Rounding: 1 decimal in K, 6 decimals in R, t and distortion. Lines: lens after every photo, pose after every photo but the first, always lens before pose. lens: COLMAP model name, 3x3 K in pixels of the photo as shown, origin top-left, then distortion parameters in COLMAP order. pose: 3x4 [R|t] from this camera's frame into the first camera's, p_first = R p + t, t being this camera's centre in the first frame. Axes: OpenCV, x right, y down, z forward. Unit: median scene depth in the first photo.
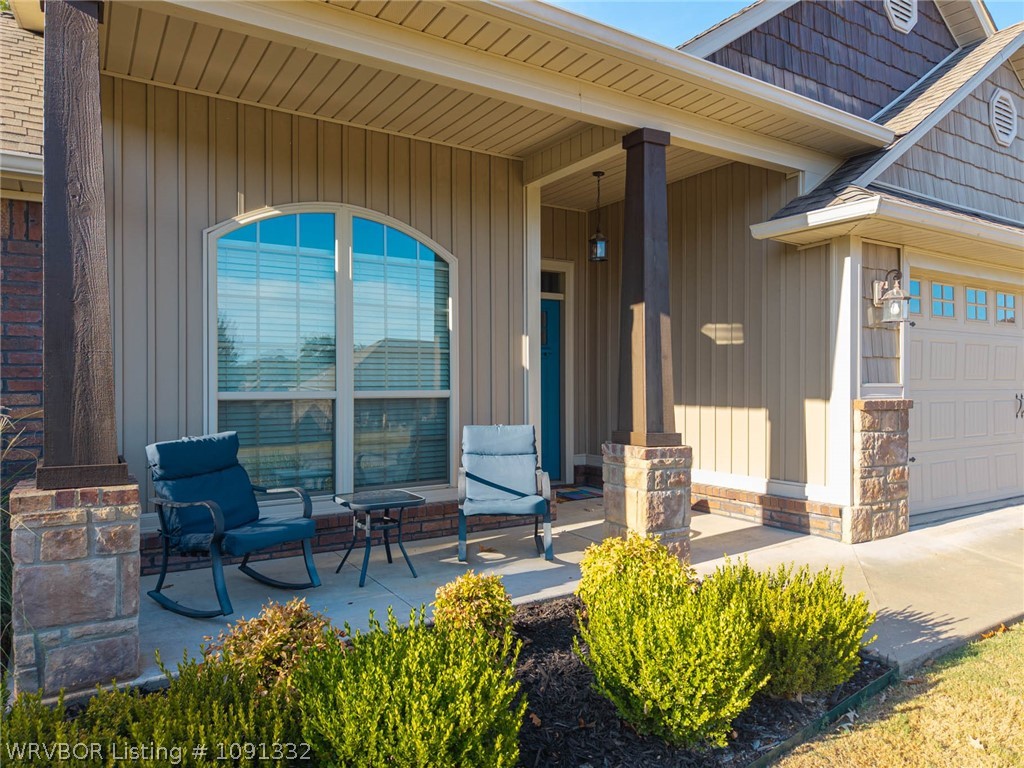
lens RADIAL K [[714.8, 0, 512.0], [0, 714.8, 384.0], [0, 0, 1]] dist [0.000426, -0.001208]
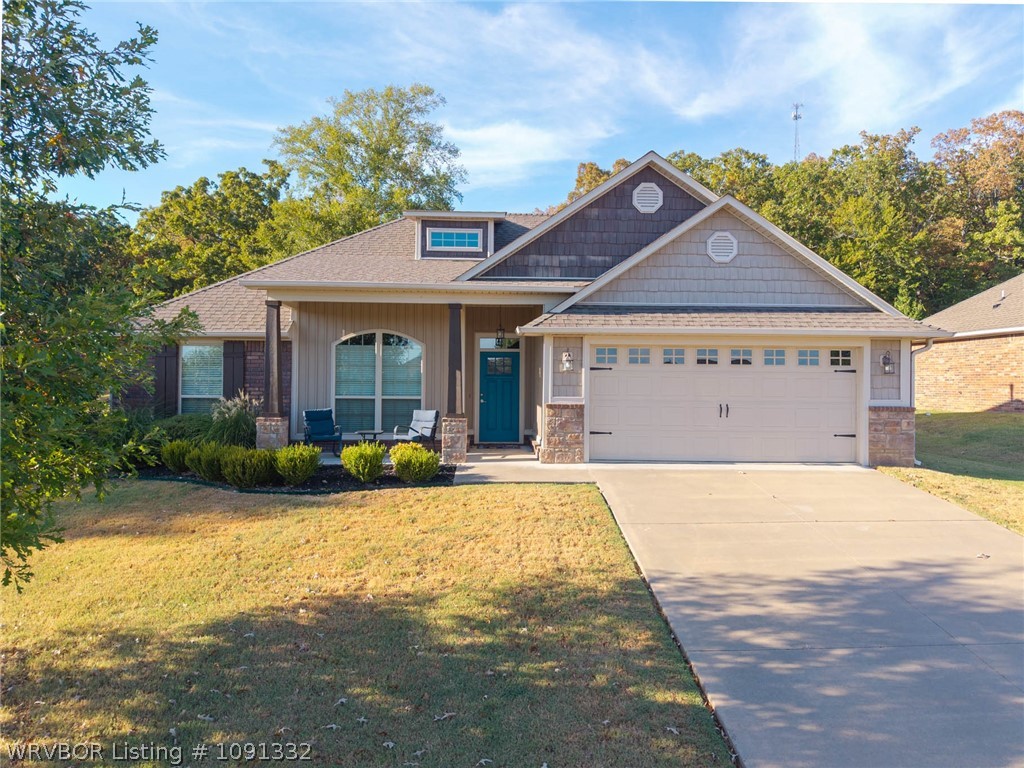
lens RADIAL K [[714.8, 0, 512.0], [0, 714.8, 384.0], [0, 0, 1]] dist [0.000426, -0.001208]
pose [[0.853063, 0.006512, -0.521768, 1.800372], [-0.009794, 0.999946, -0.003532, -0.035716], [0.521717, 0.008124, 0.853080, -1.198726]]
